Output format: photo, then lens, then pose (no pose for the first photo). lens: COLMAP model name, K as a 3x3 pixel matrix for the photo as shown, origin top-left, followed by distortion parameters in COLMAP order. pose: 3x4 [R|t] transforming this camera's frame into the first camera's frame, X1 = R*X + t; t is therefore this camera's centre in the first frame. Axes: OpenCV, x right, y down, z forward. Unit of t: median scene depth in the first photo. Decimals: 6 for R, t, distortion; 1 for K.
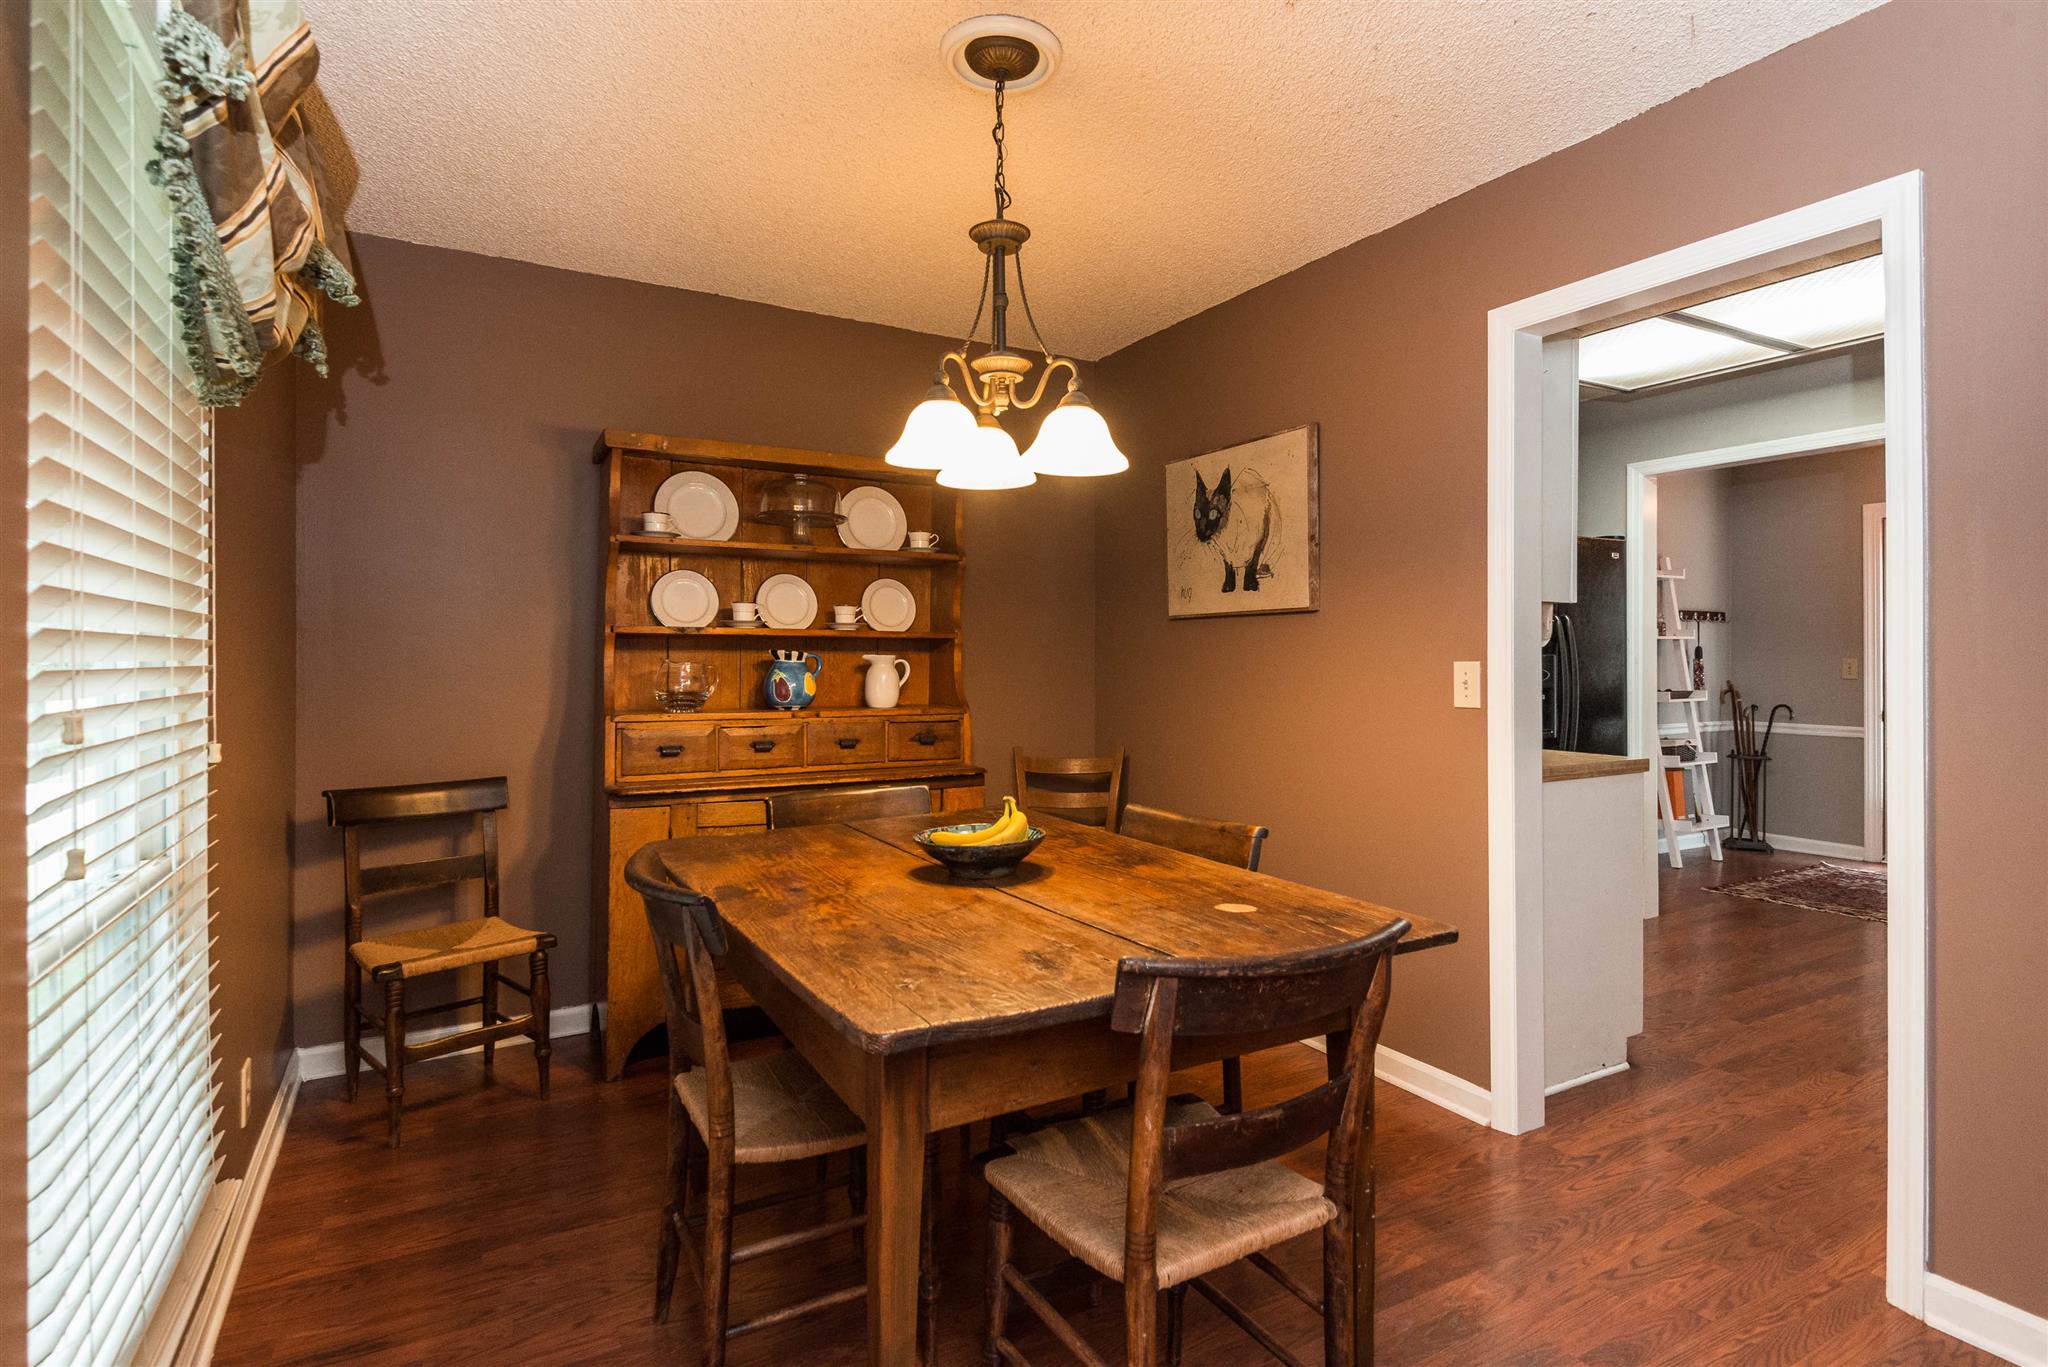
lens RADIAL K [[1023.8, 0, 1031.1], [0, 1023.8, 651.3], [0, 0, 1]] dist [0.000697, -0.000427]
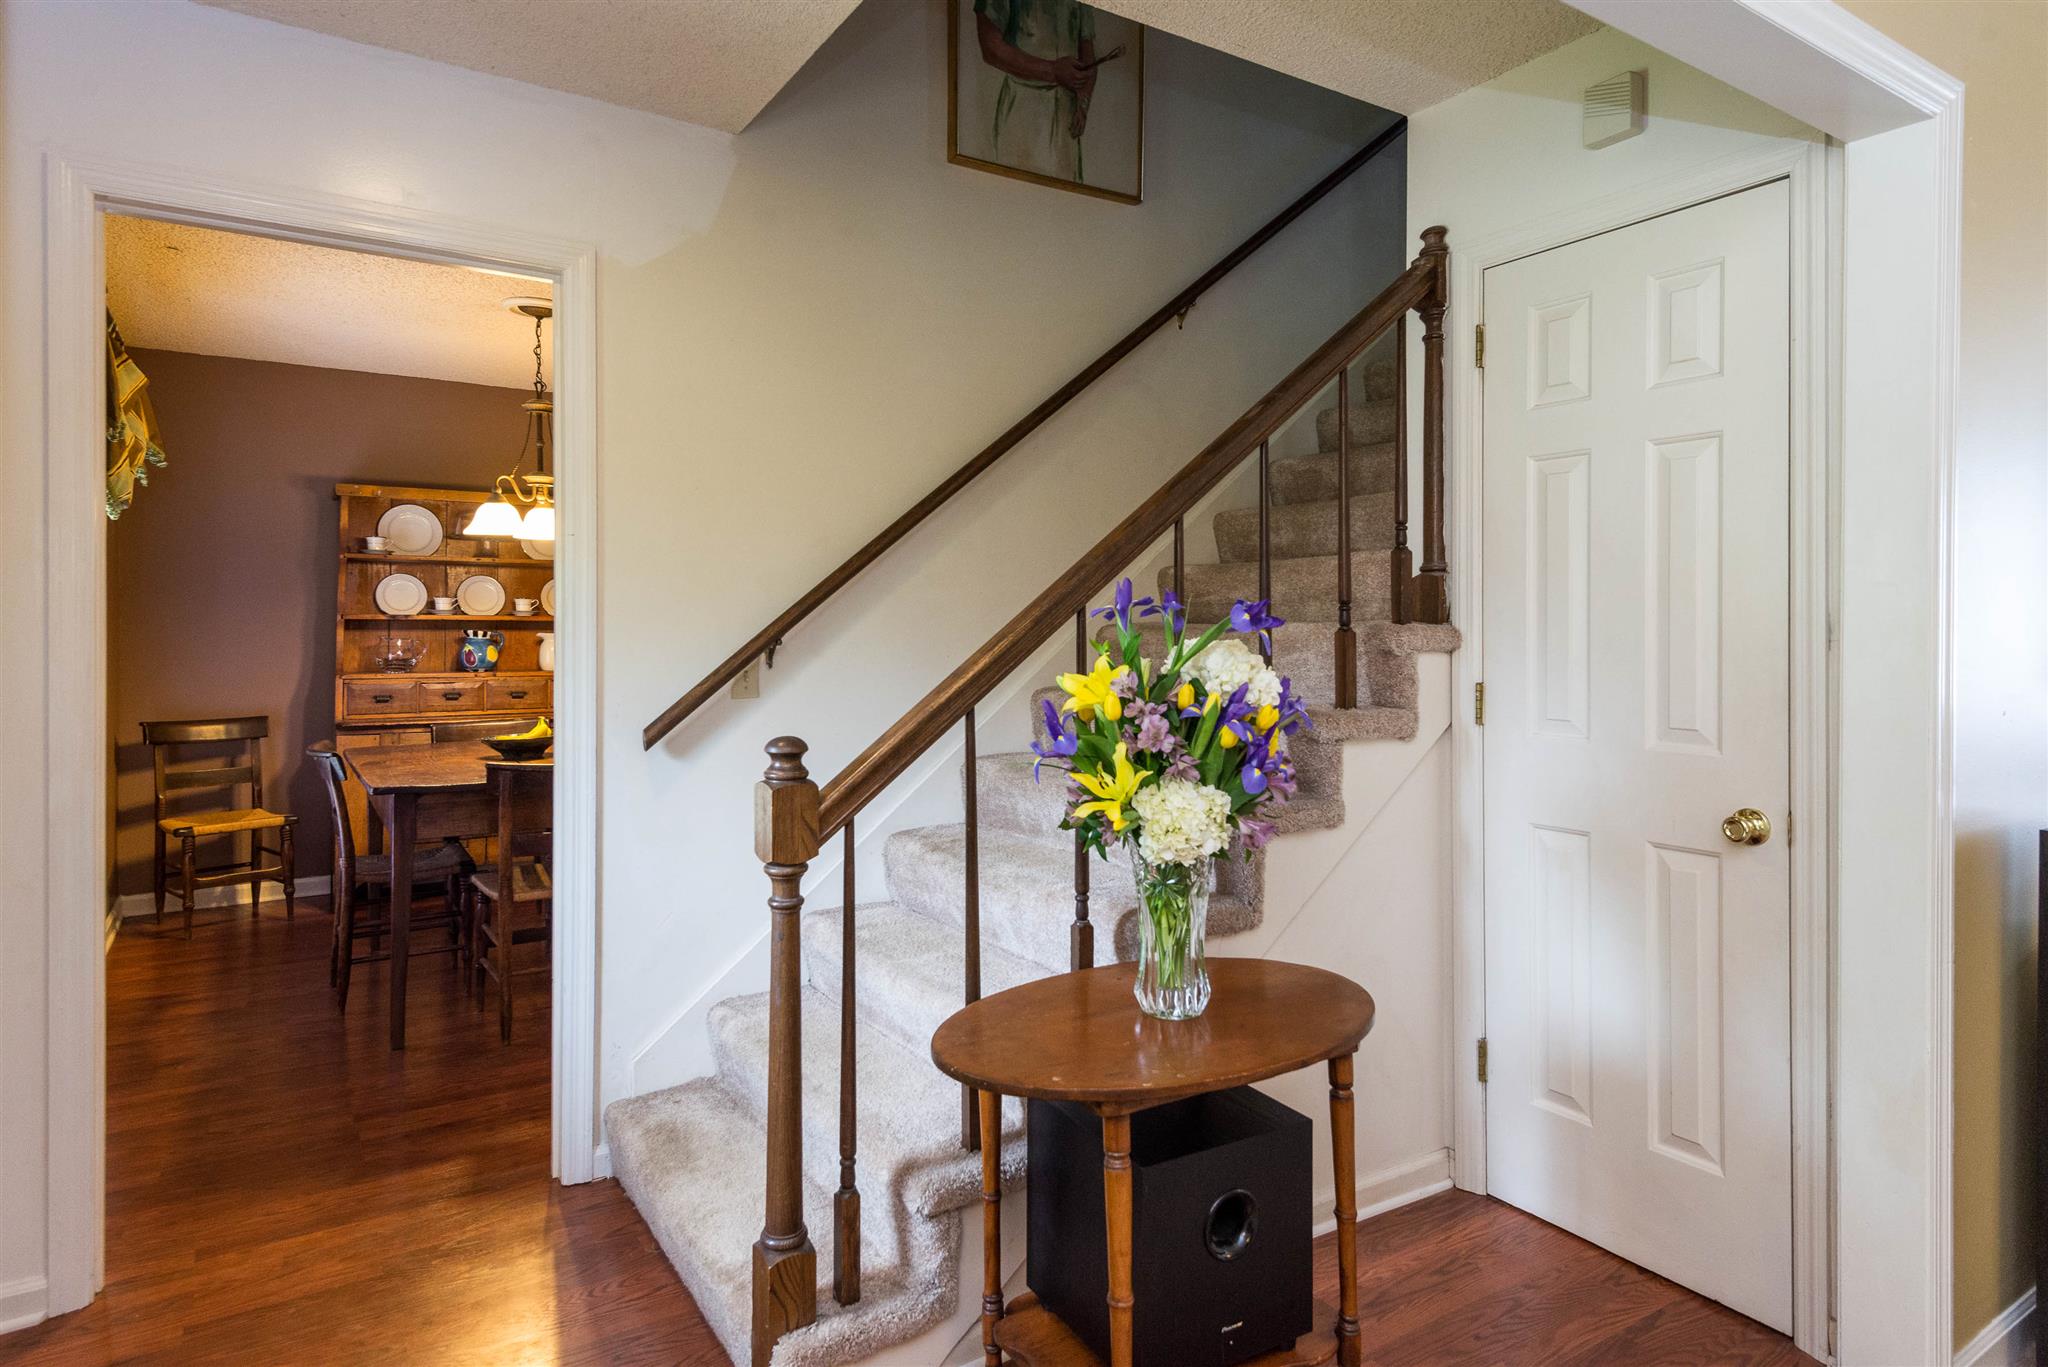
lens RADIAL K [[1164.5, 0, 1041.3], [0, 1164.5, 628.4], [0, 0, 1]] dist [0.001508, 0.001513]
pose [[0.997615, 0.003526, 0.068932, 0.470864], [-0.004396, 0.999912, 0.012479, -0.029271], [-0.068882, -0.012753, 0.997543, -0.733408]]
